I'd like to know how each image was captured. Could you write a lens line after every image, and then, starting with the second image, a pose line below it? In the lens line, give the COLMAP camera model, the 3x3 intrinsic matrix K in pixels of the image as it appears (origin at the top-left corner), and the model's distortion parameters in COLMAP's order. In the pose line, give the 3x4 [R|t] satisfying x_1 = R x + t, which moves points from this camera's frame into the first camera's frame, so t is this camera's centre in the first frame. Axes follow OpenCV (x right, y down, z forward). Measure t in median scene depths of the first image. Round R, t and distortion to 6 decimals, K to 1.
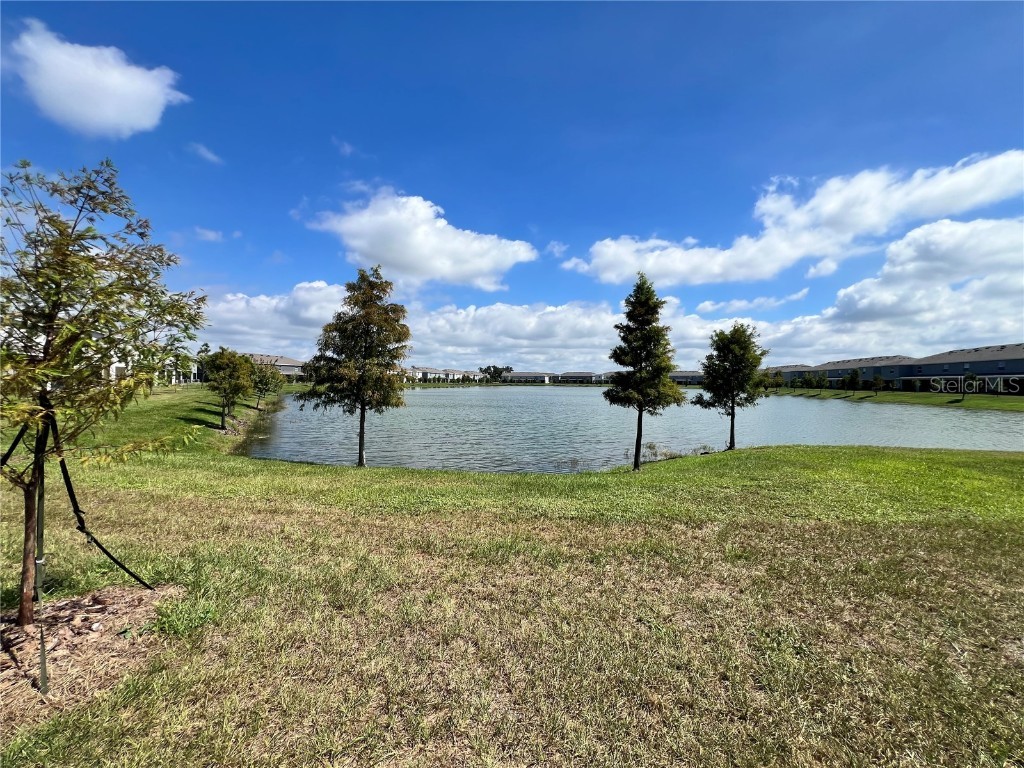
lens RADIAL K [[411.0, 0, 517.7], [0, 411.0, 390.1], [0, 0, 1]] dist [-0.000677, 0.000390]
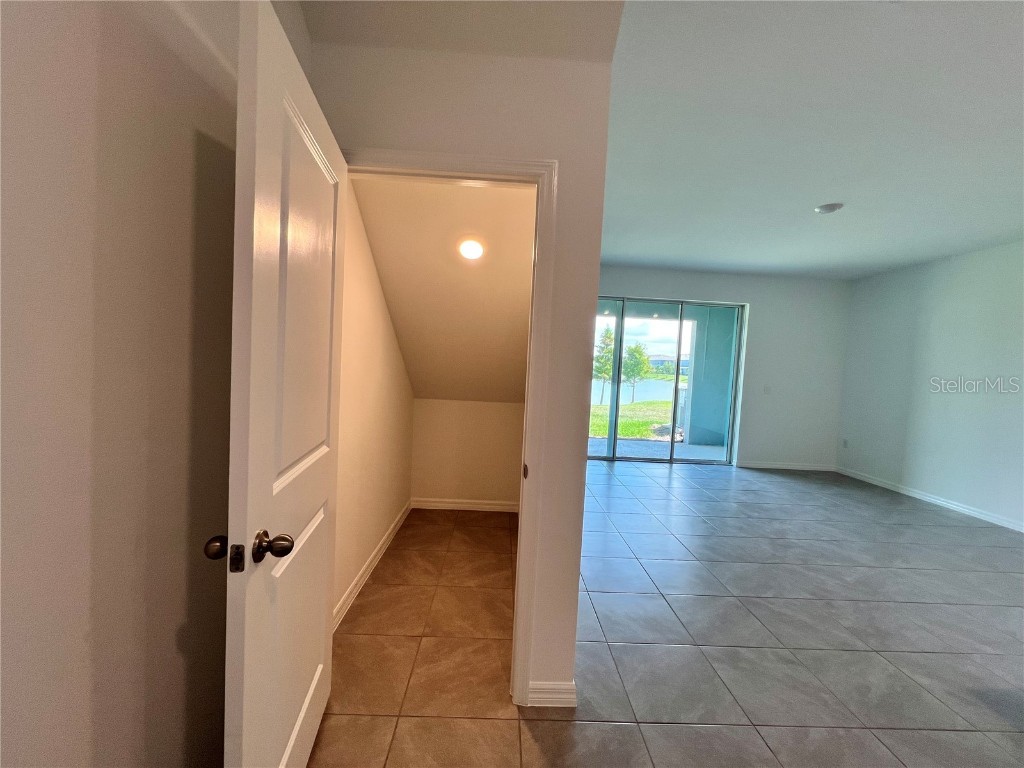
lens RADIAL K [[411.0, 0, 514.1], [0, 411.0, 387.4], [0, 0, 1]] dist [-0.000677, 0.000390]
pose [[0.965690, 0.025806, 0.258411, -0.382379], [-0.038062, 0.998370, 0.042535, -0.000402], [-0.256893, -0.050911, 0.965098, -0.542933]]
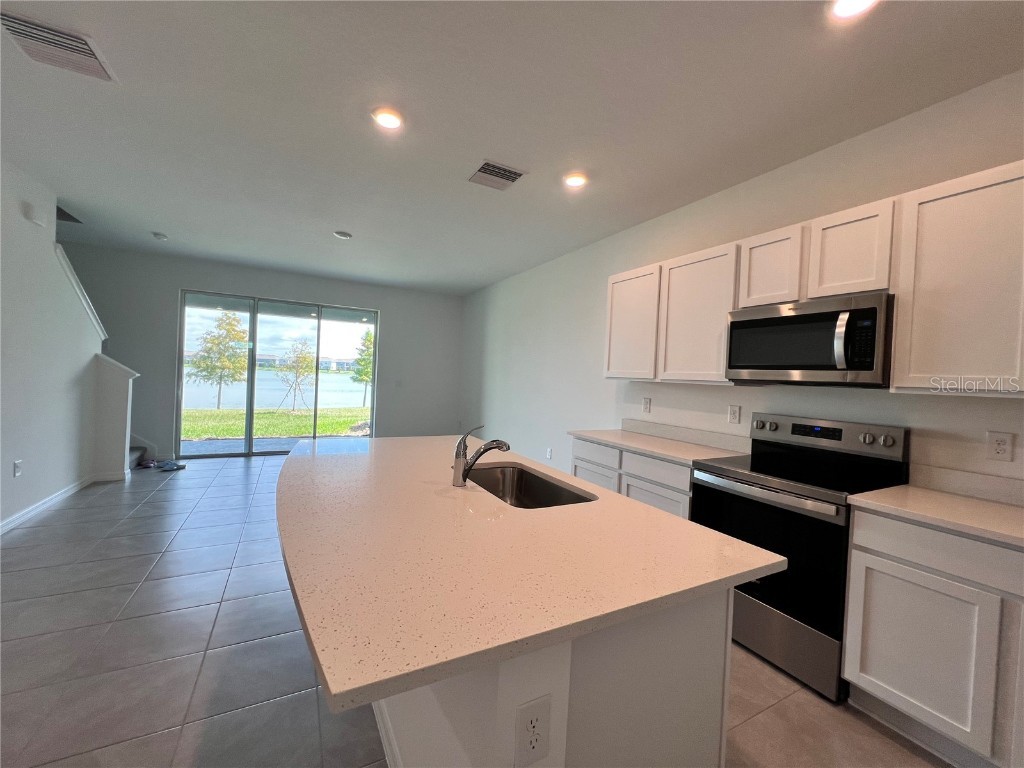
lens RADIAL K [[411.0, 0, 511.9], [0, 411.0, 380.2], [0, 0, 1]] dist [-0.000677, 0.000390]
pose [[0.752431, 0.019896, 0.658370, -0.294285], [-0.025195, 0.999682, -0.001416, 0.002046], [-0.658189, -0.015522, 0.752693, -0.624318]]
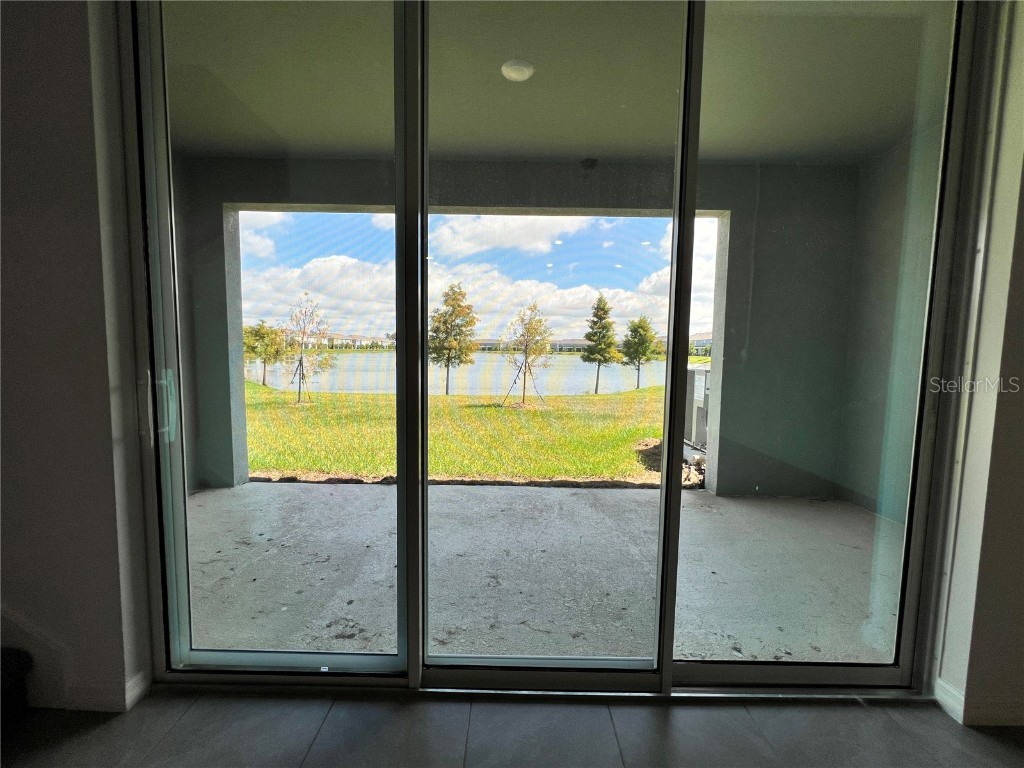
lens RADIAL K [[411.0, 0, 512.6], [0, 411.0, 380.5], [0, 0, 1]] dist [-0.000677, 0.000390]
pose [[0.974589, -0.010208, 0.223769, -0.241075], [-0.002470, 0.998411, 0.056303, 0.006333], [-0.223988, -0.055424, 0.973015, -0.356348]]
